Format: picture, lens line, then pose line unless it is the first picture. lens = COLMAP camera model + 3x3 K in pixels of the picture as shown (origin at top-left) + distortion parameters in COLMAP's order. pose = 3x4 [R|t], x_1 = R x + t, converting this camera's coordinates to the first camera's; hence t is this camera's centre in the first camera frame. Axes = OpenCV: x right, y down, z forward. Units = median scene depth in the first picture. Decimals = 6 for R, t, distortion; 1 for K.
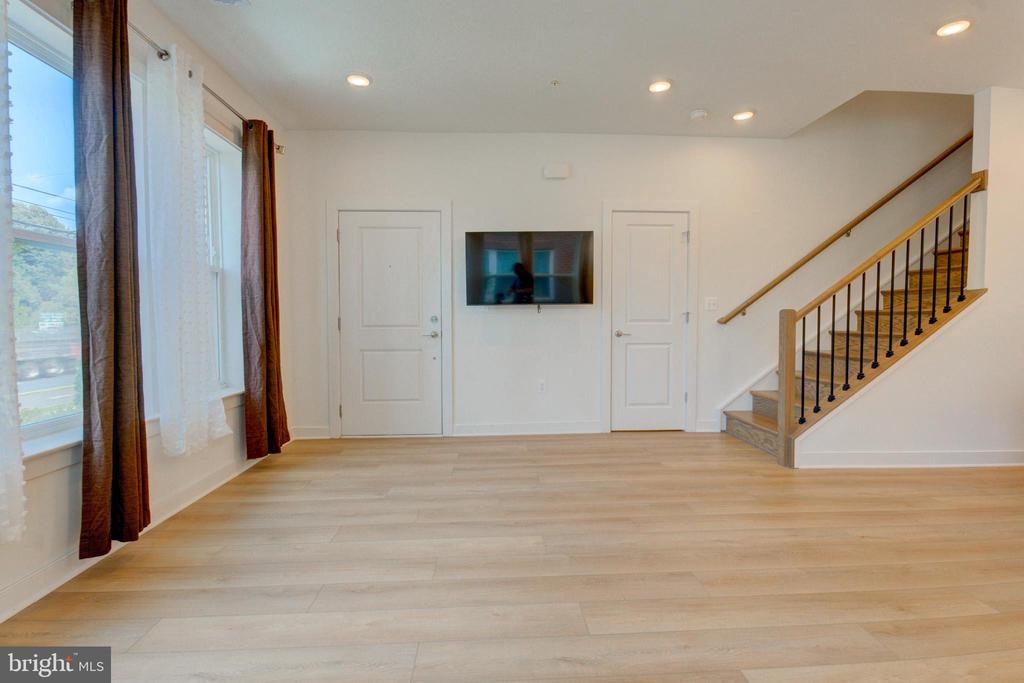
lens RADIAL K [[485.9, 0, 512.9], [0, 485.9, 334.7], [0, 0, 1]] dist [-0.000240, -0.000179]
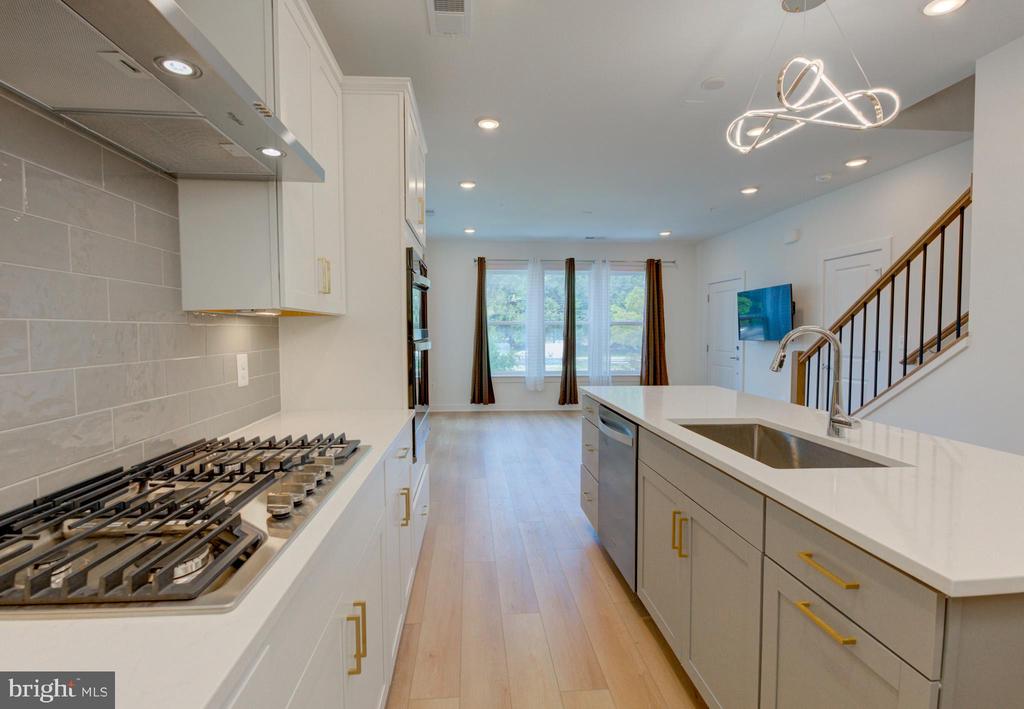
lens RADIAL K [[479.7, 0, 498.2], [0, 479.7, 341.6], [0, 0, 1]] dist [-0.002873, -0.000460]
pose [[0.003650, 0.024703, -0.999688, 1.671457], [-0.040567, 0.998876, 0.024535, -0.072092], [0.999170, 0.040465, 0.004648, 0.276647]]
